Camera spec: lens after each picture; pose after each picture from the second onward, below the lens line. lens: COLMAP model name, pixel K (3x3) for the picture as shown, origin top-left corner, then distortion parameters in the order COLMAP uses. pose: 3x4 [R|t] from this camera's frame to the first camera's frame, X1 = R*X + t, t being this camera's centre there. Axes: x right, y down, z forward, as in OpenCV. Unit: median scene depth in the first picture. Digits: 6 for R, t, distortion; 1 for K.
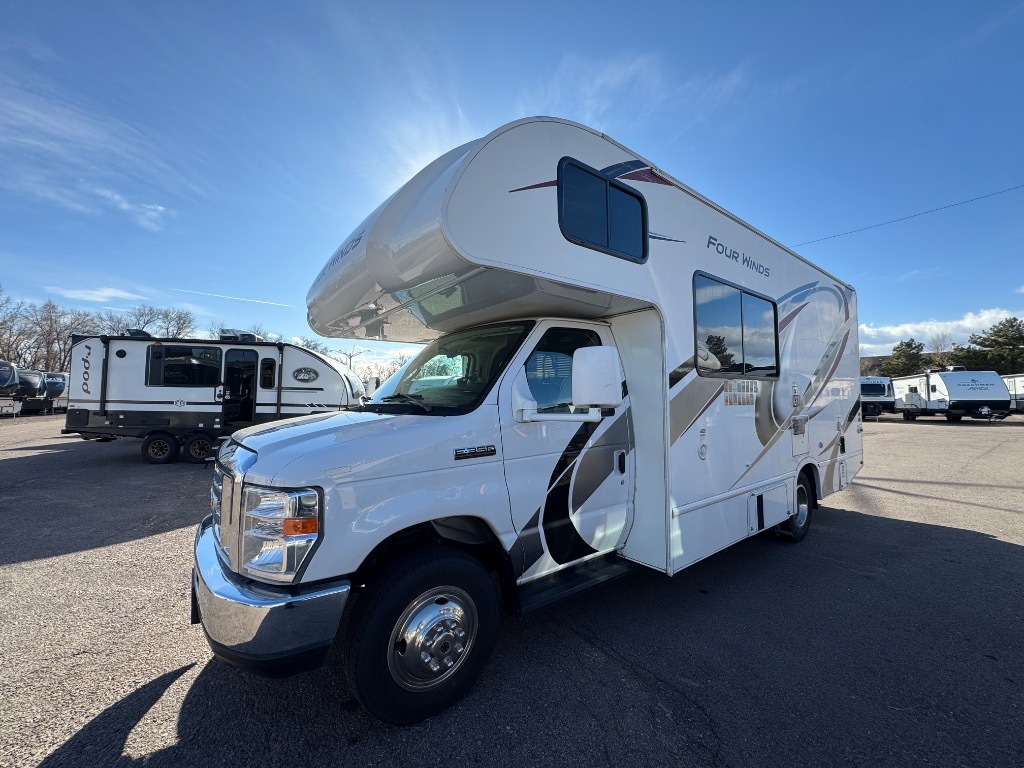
lens RADIAL K [[413.2, 0, 510.9], [0, 413.2, 378.5], [0, 0, 1]] dist [0.002441, 0.000027]
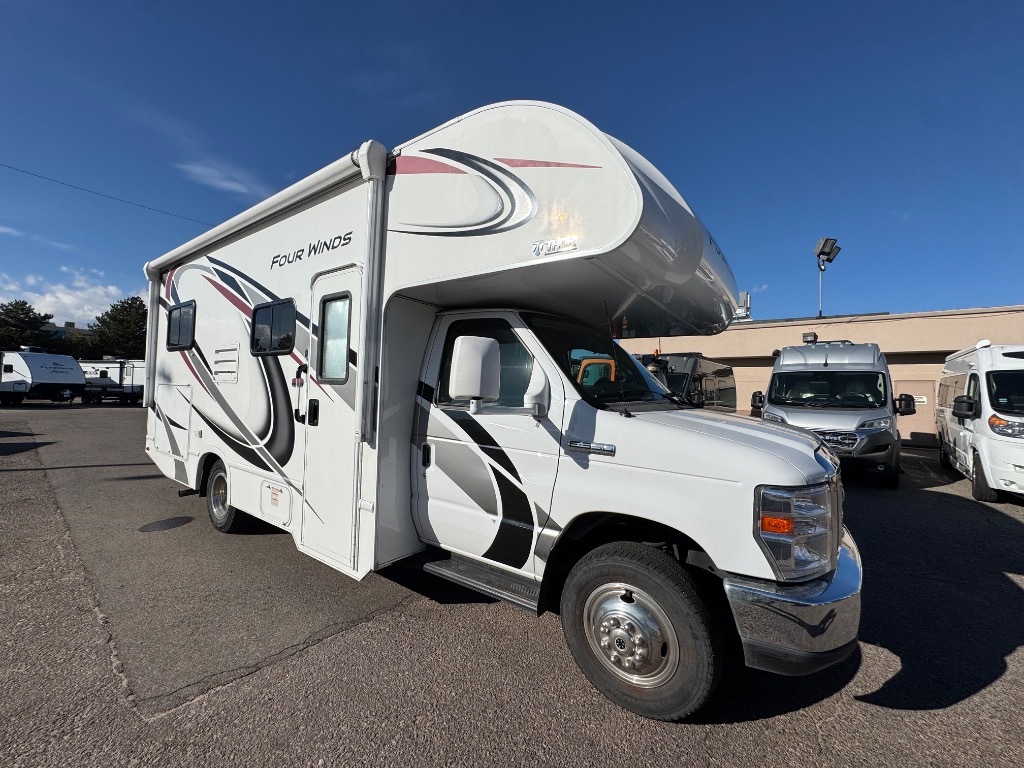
lens RADIAL K [[413.2, 0, 509.8], [0, 413.2, 384.7], [0, 0, 1]] dist [0.002441, 0.000027]
pose [[-0.270727, 0.016937, 0.962507, -0.151423], [-0.076644, 0.996292, -0.039090, 0.011670], [-0.959600, -0.084353, -0.268425, 0.211811]]
